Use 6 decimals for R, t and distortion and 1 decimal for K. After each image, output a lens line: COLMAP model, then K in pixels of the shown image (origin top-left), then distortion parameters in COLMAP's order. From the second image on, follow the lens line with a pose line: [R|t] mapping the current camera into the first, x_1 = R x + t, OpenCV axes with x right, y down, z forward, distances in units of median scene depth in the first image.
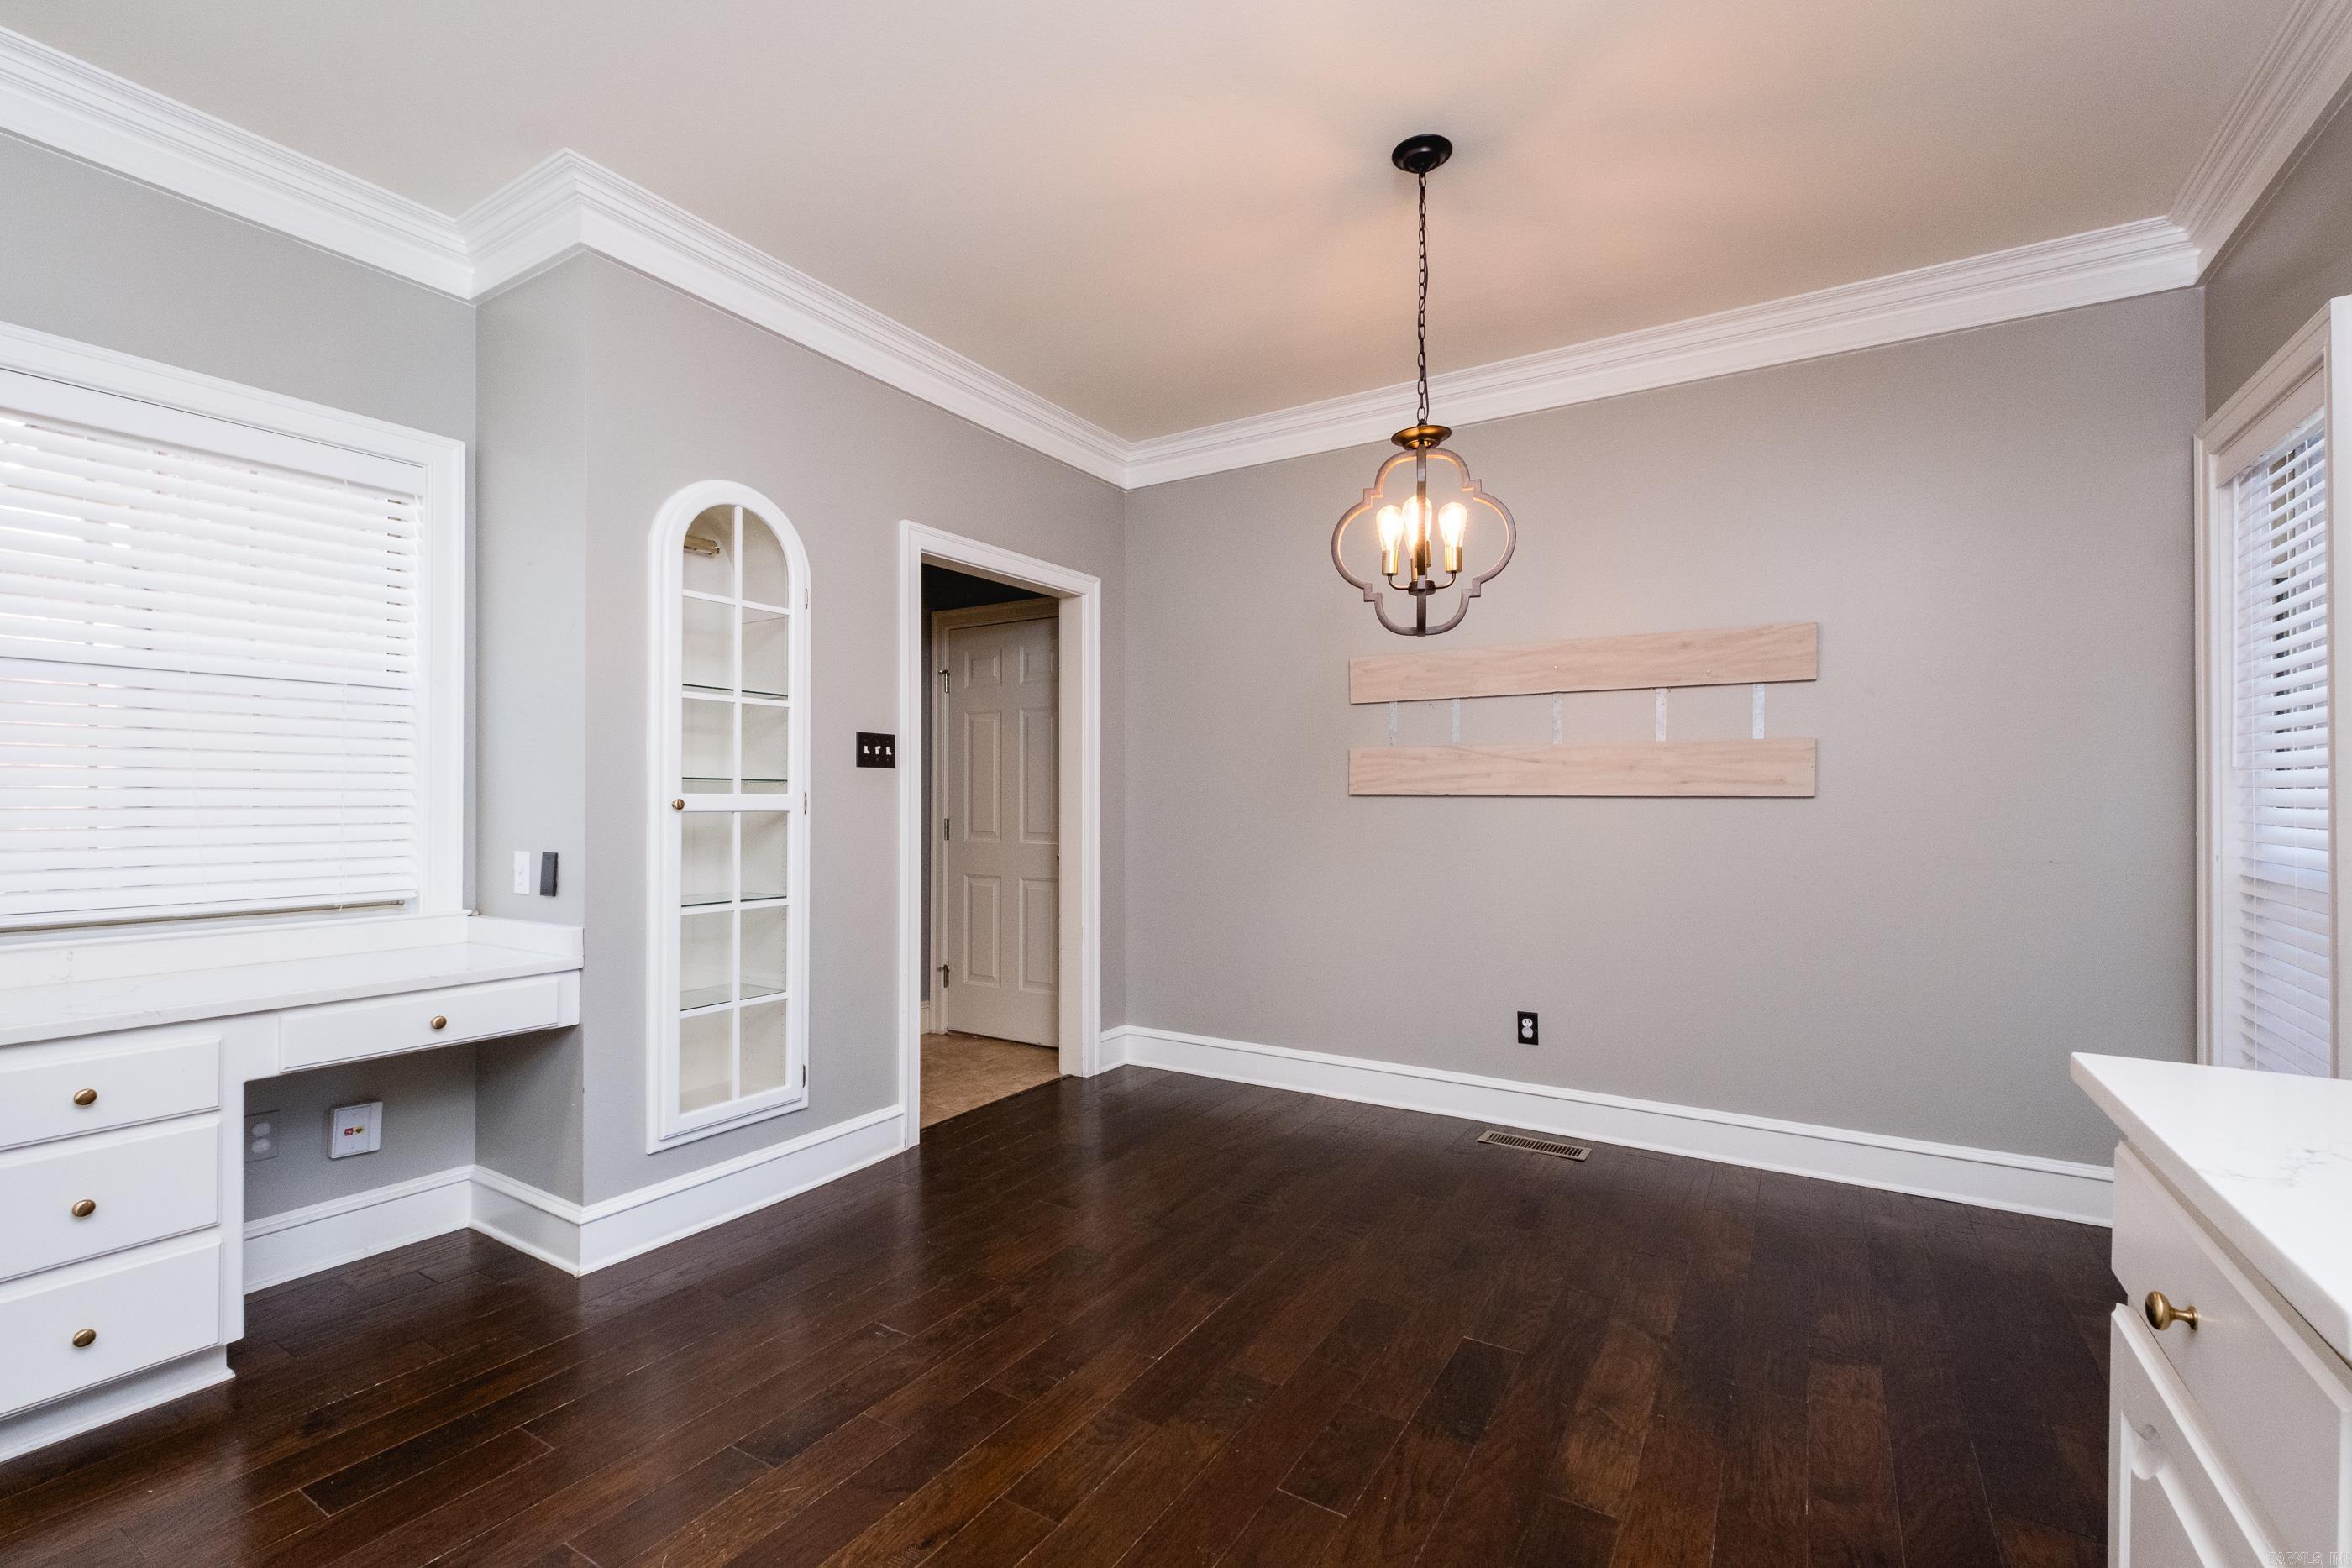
lens RADIAL K [[1021.5, 0, 1177.1], [0, 1021.5, 800.1], [0, 0, 1]] dist [0.009520, -0.007790]
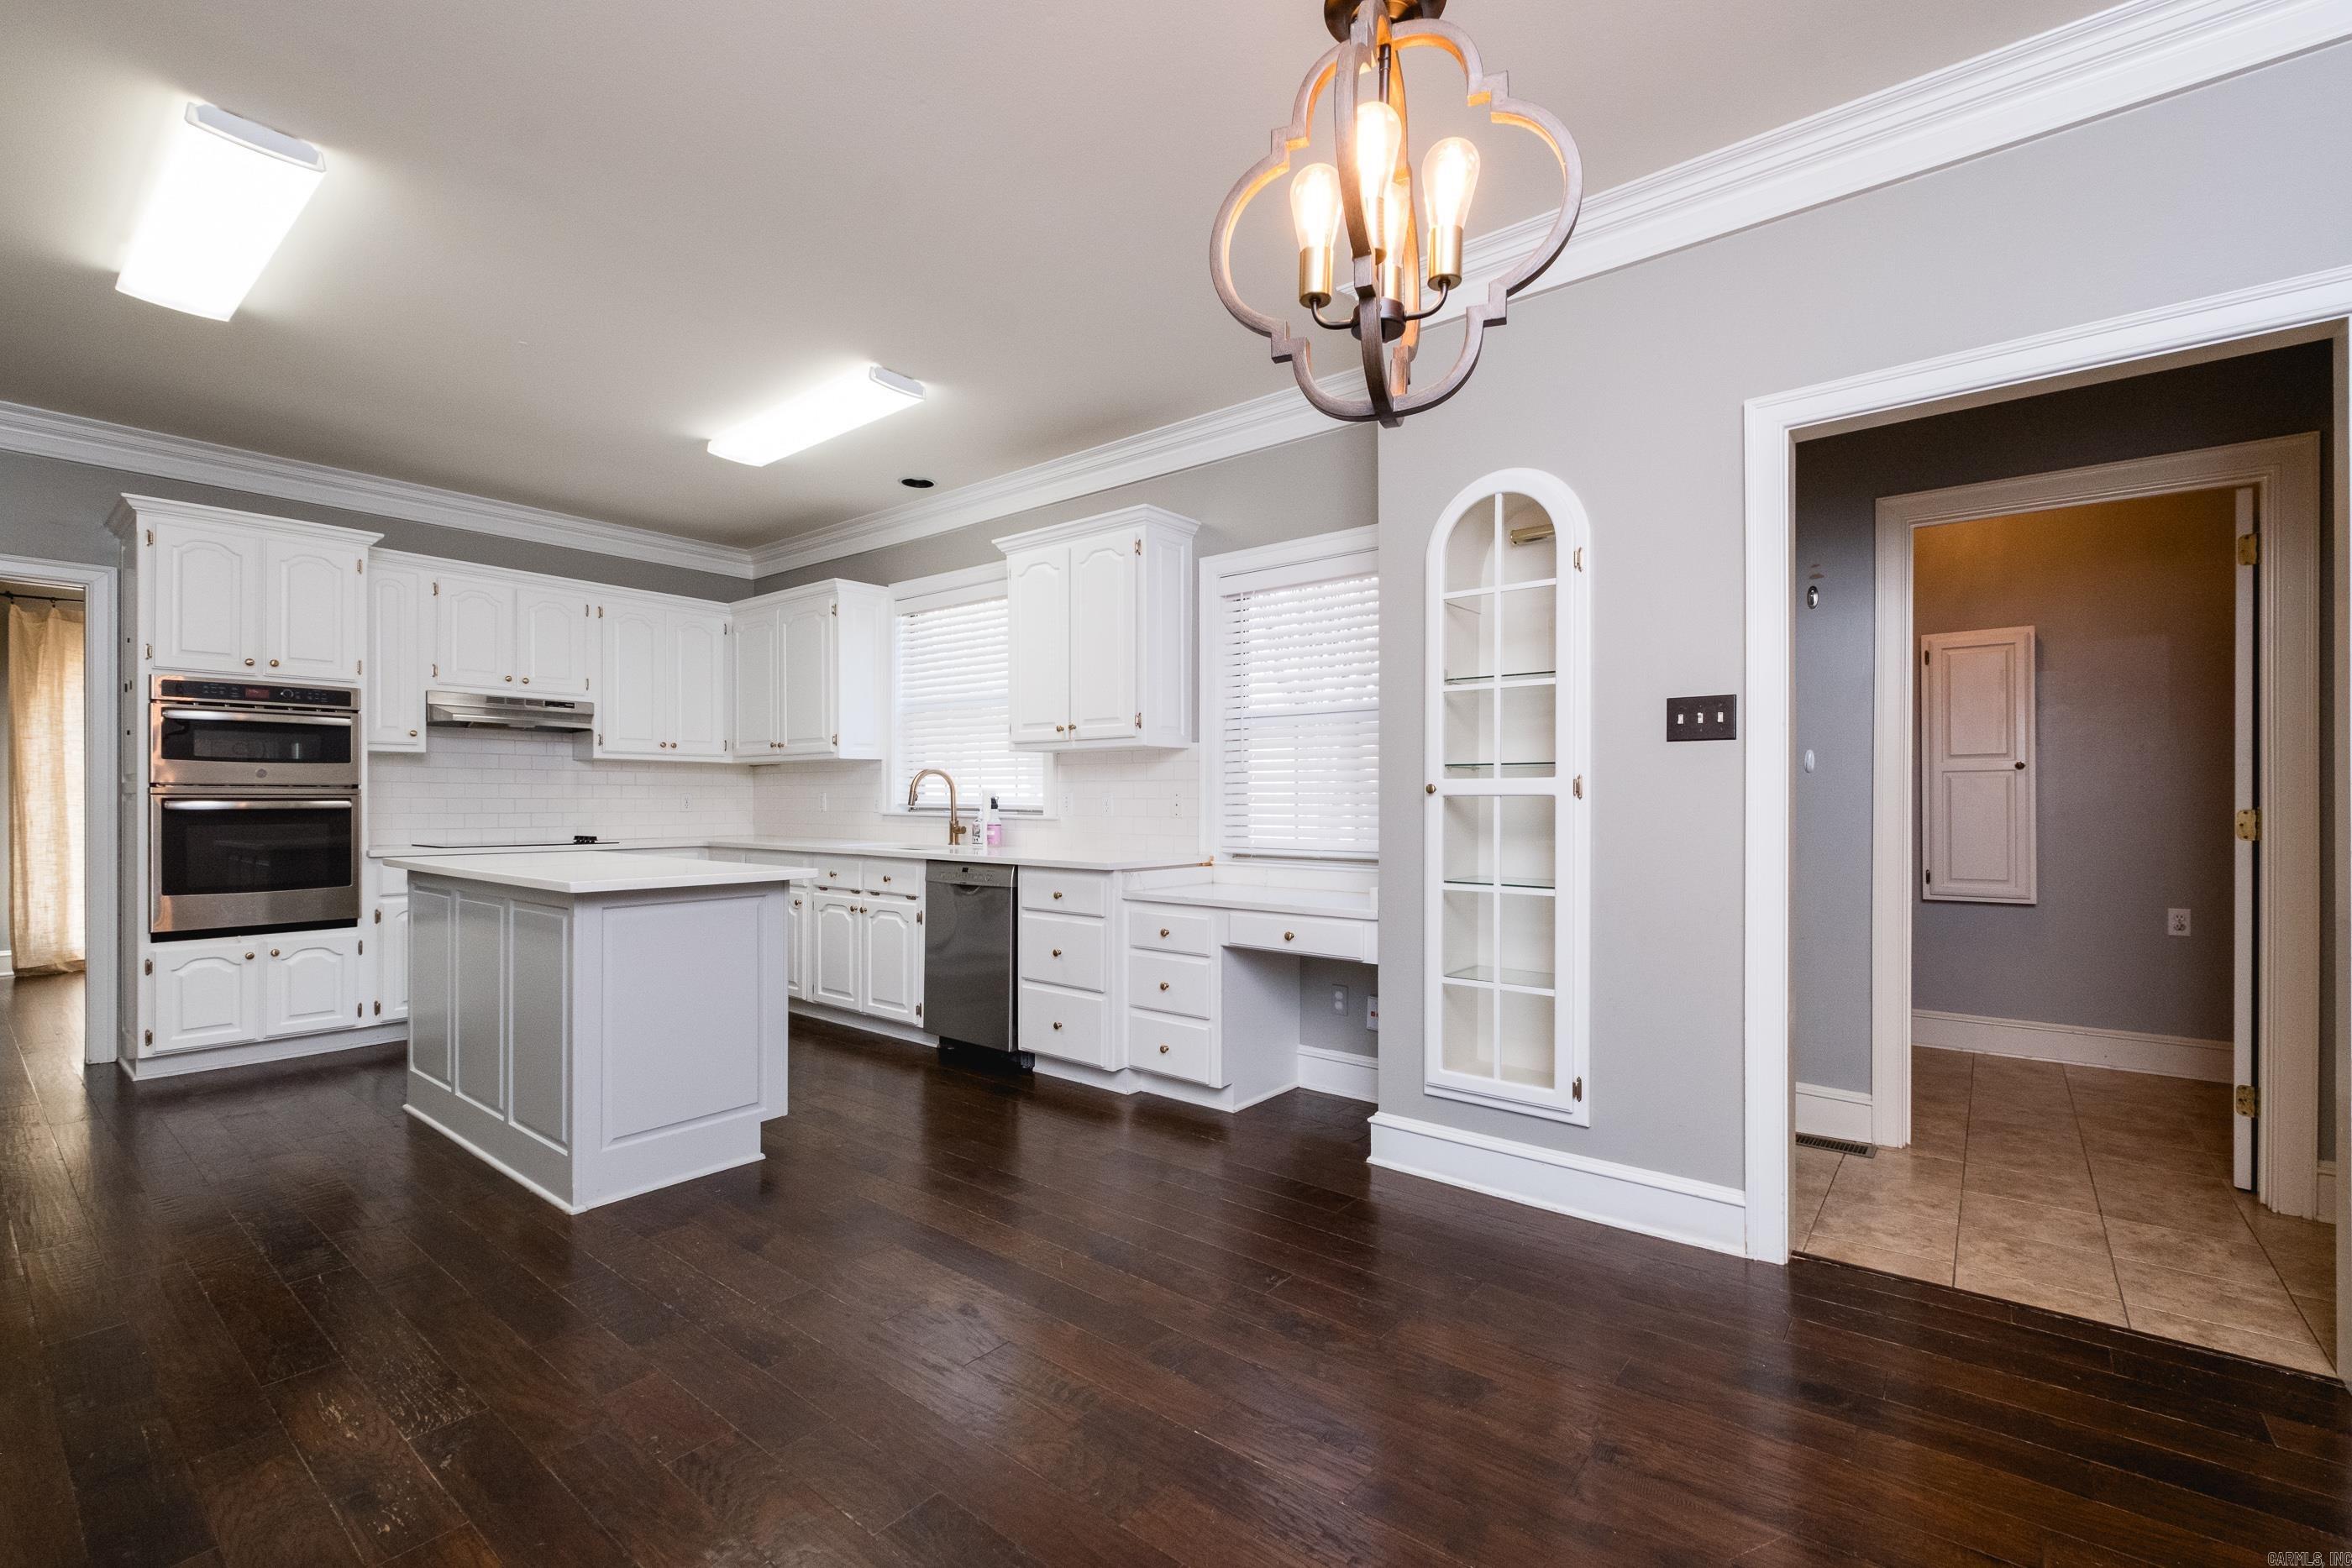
lens RADIAL K [[1021.5, 0, 1172.7], [0, 1021.5, 796.6], [0, 0, 1]] dist [0.009520, -0.007790]
pose [[-0.129611, -0.005209, -0.991551, 0.633787], [-0.001425, 0.999986, -0.005067, 0.018075], [0.991564, 0.000757, -0.129617, 0.835457]]
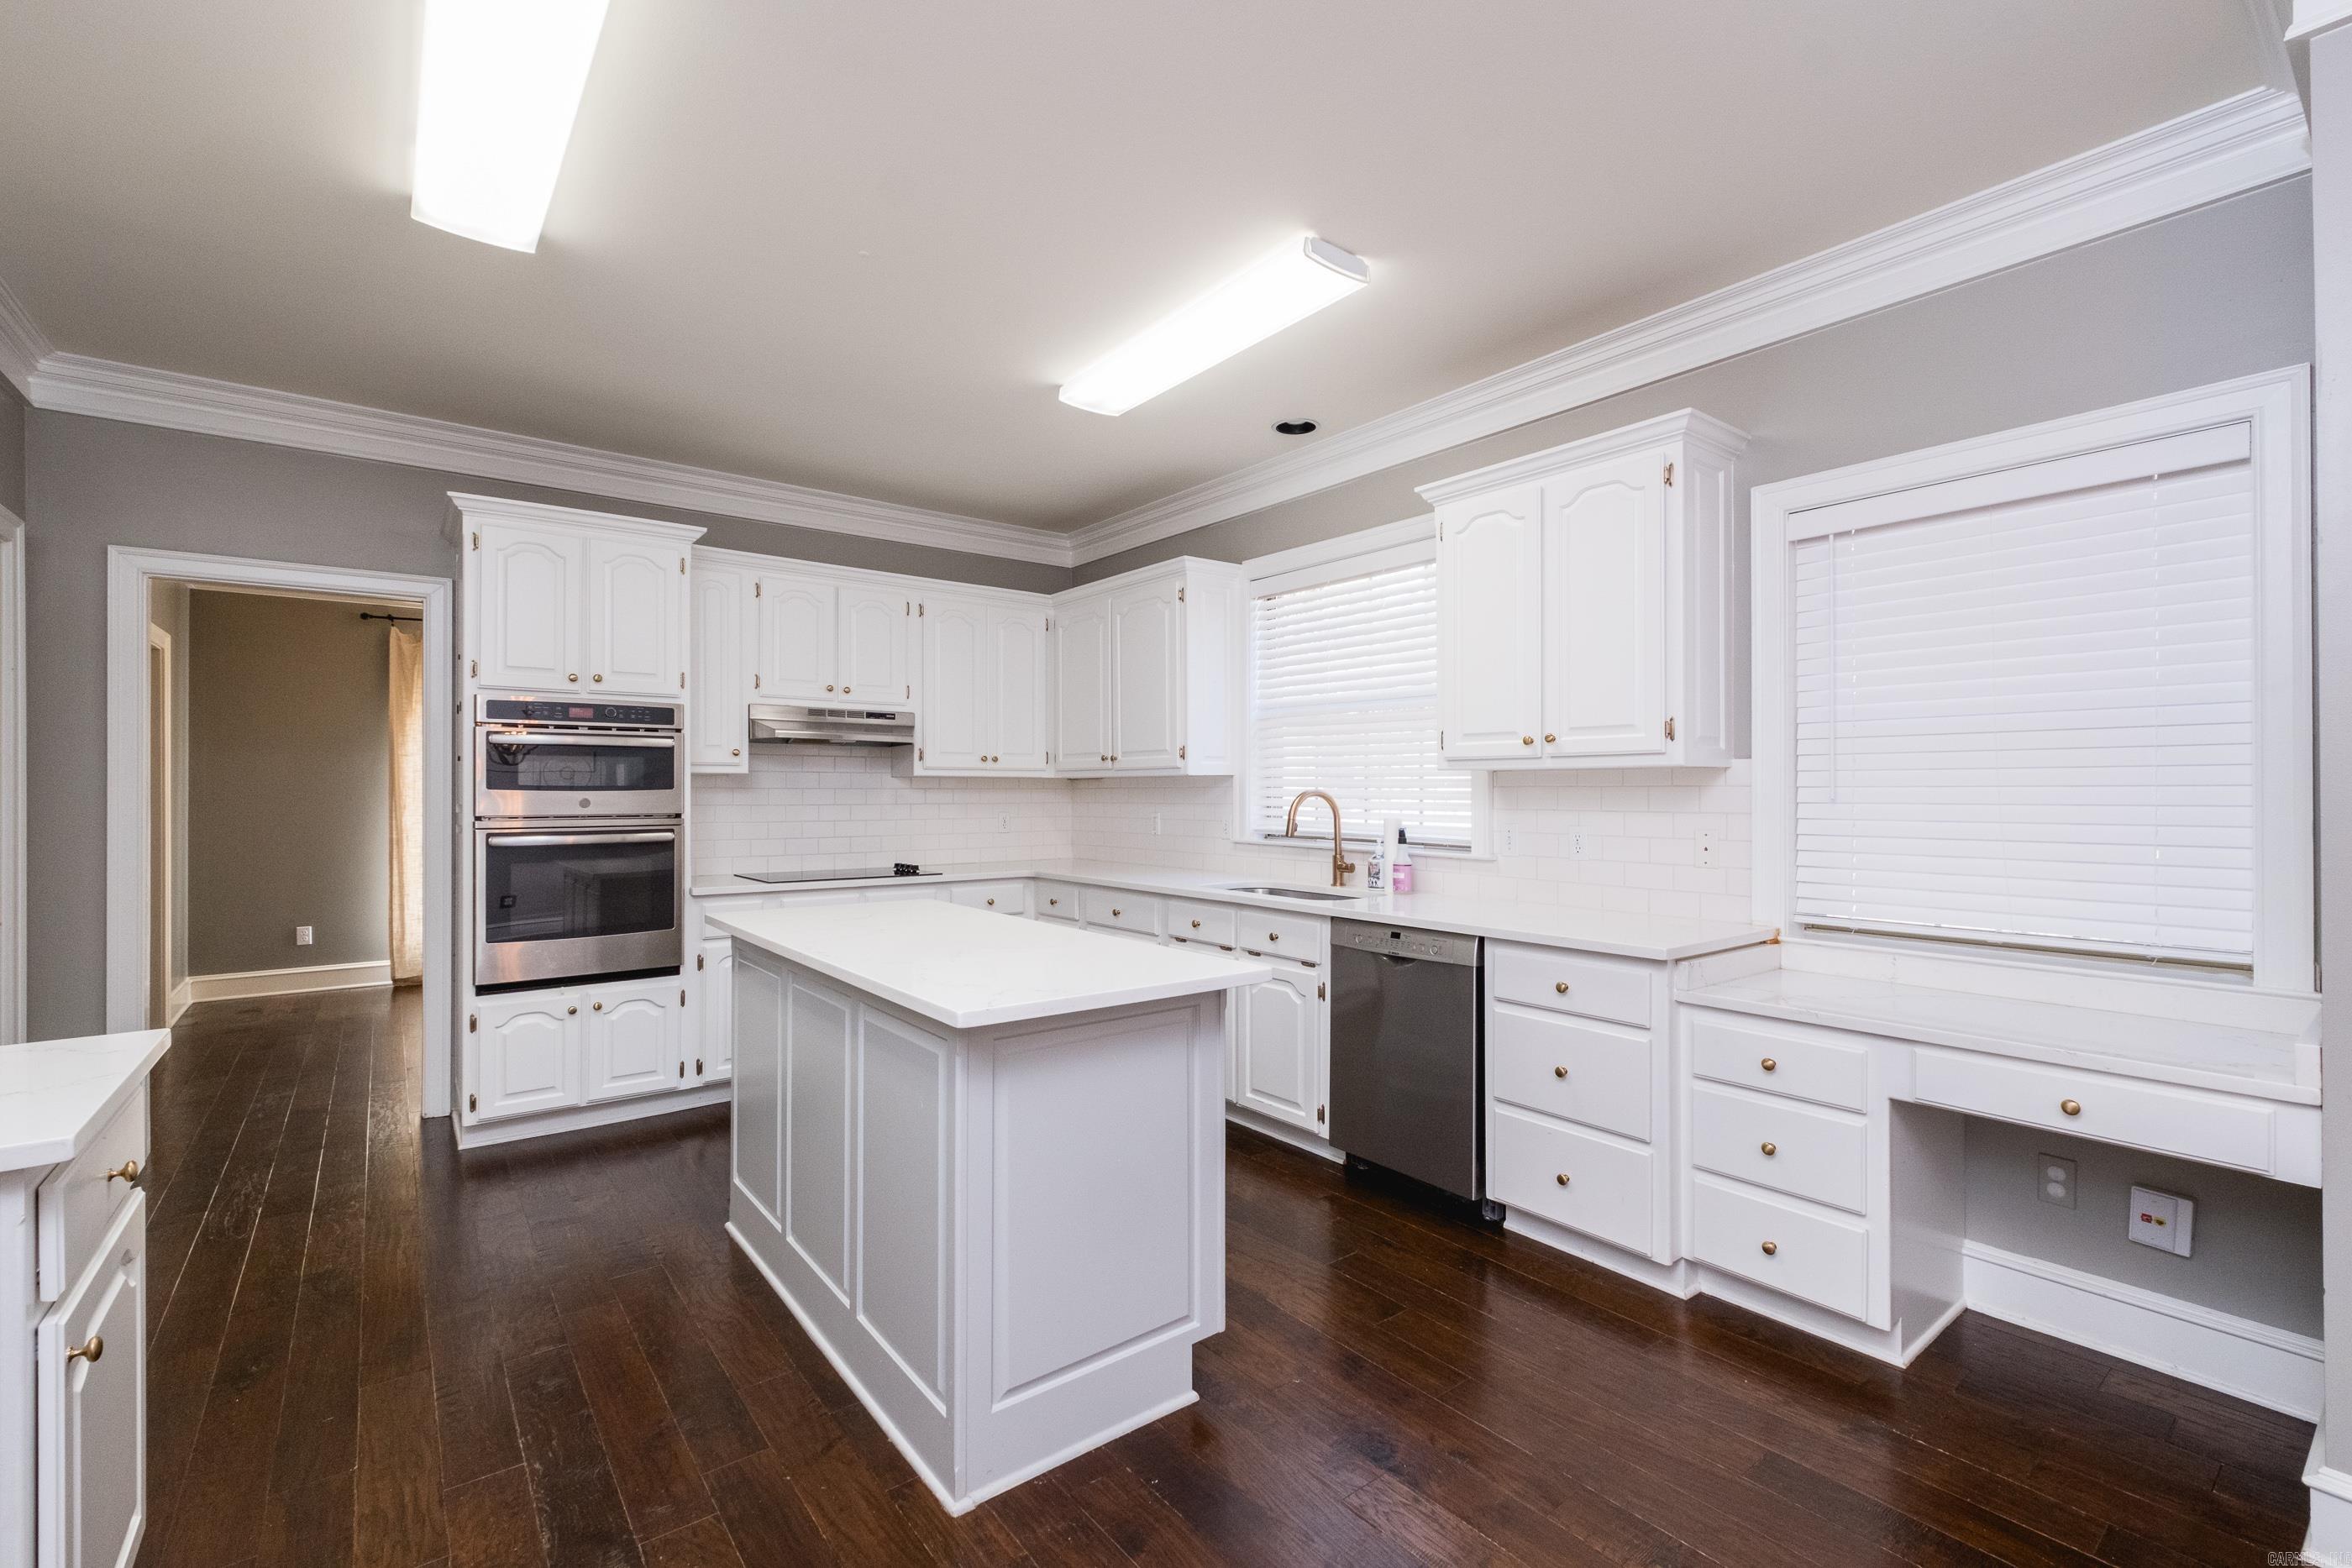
lens RADIAL K [[1021.5, 0, 1172.9], [0, 1021.5, 779.0], [0, 0, 1]] dist [0.009520, -0.007790]
pose [[-0.351737, -0.012080, -0.936021, 0.284631], [-0.000466, 0.999919, -0.012729, -0.037805], [0.936099, -0.004042, -0.351714, 0.487757]]
